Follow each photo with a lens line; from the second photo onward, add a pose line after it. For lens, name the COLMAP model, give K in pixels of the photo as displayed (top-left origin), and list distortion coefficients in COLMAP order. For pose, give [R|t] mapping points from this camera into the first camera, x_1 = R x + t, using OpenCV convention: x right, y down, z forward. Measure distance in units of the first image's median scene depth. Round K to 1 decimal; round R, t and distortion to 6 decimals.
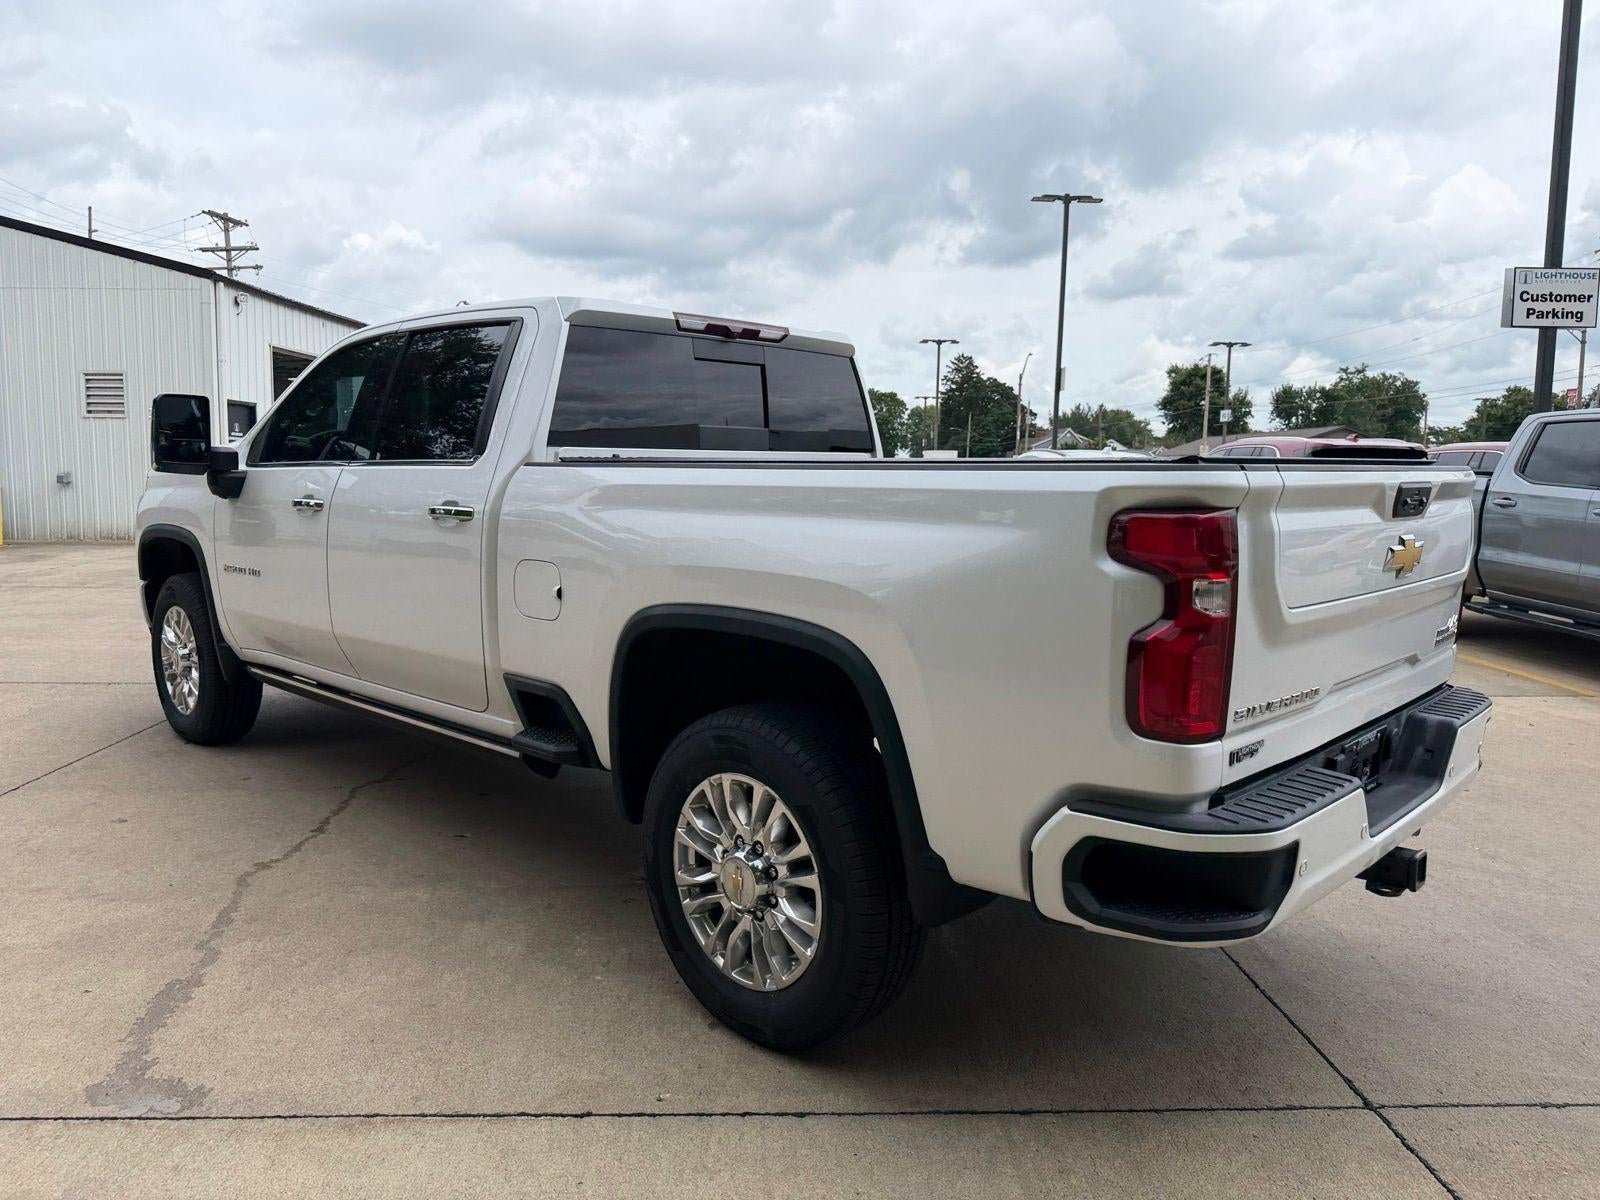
lens RADIAL K [[1128.1, 0, 793.8], [0, 1128.1, 595.7], [0, 0, 1]] dist [0.017363, -0.027383]
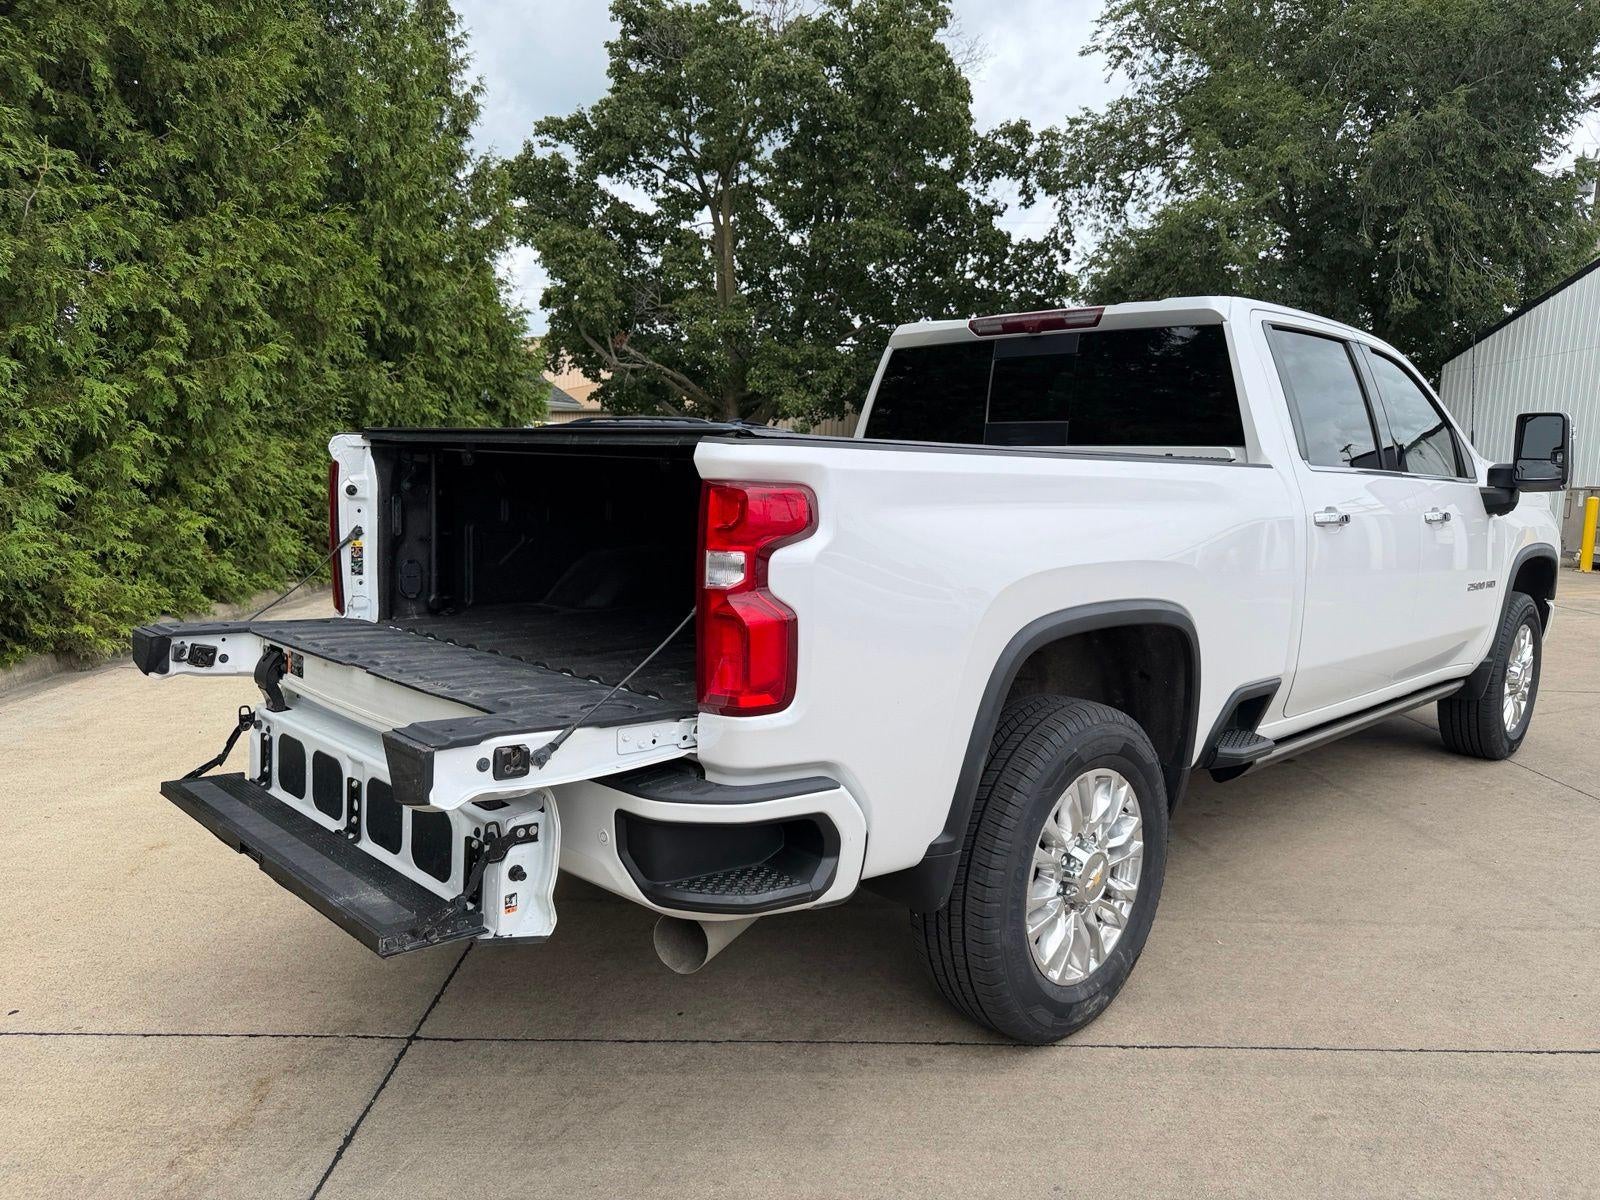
lens RADIAL K [[1128.1, 0, 800.0], [0, 1128.1, 609.6], [0, 0, 1]] dist [0.017363, -0.027383]
pose [[-0.020906, 0.115095, -0.993135, 1.186330], [-0.144935, 0.982510, 0.116914, -0.091710], [0.989220, 0.146384, -0.003859, 1.030379]]
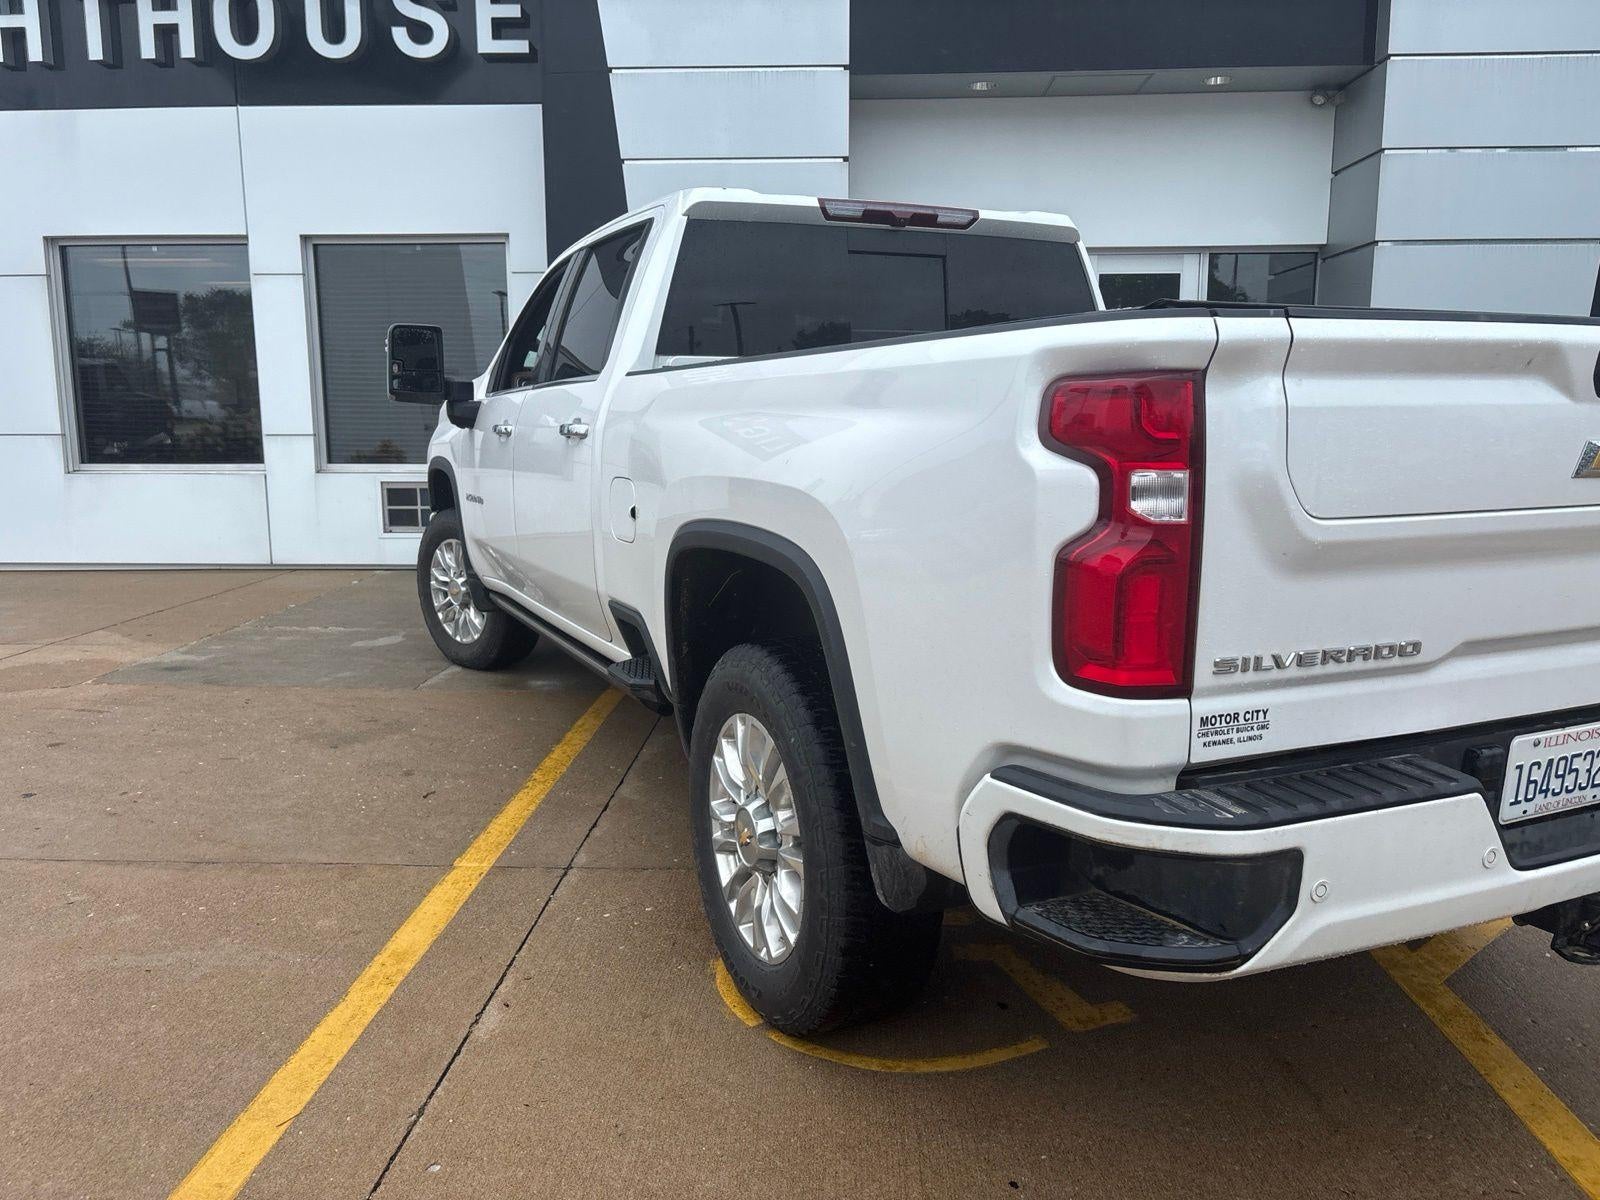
lens RADIAL K [[1204.8, 0, 782.8], [0, 1204.8, 635.6], [0, 0, 1]] dist [0.036574, -0.000586]
pose [[0.926746, 0.051788, -0.372103, 0.271550], [-0.028373, 0.997273, 0.068132, 0.027241], [0.374617, -0.052584, 0.925687, 0.122263]]
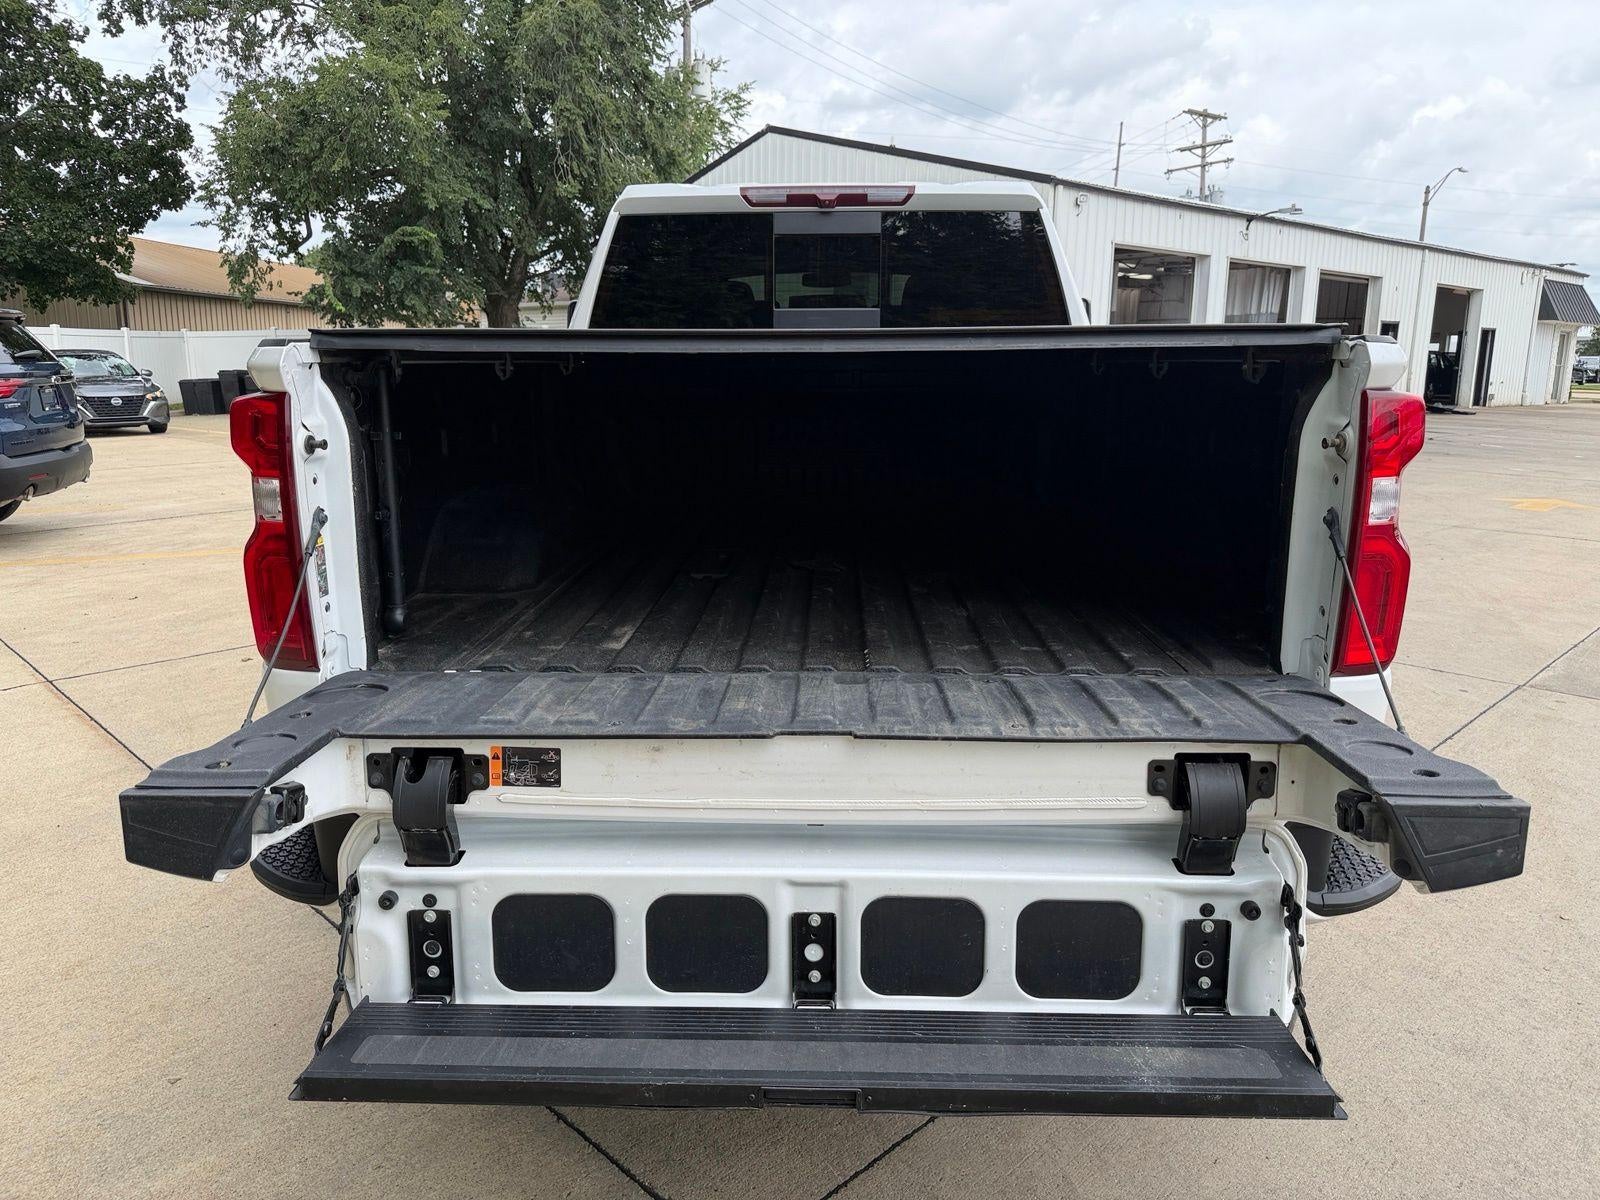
lens RADIAL K [[1128.1, 0, 801.3], [0, 1128.1, 598.7], [0, 0, 1]] dist [0.017363, -0.027383]
pose [[0.670286, 0.143212, -0.728153, 0.780607], [-0.075318, 0.989264, 0.125235, -0.036521], [0.738271, -0.029100, 0.673876, 0.450735]]
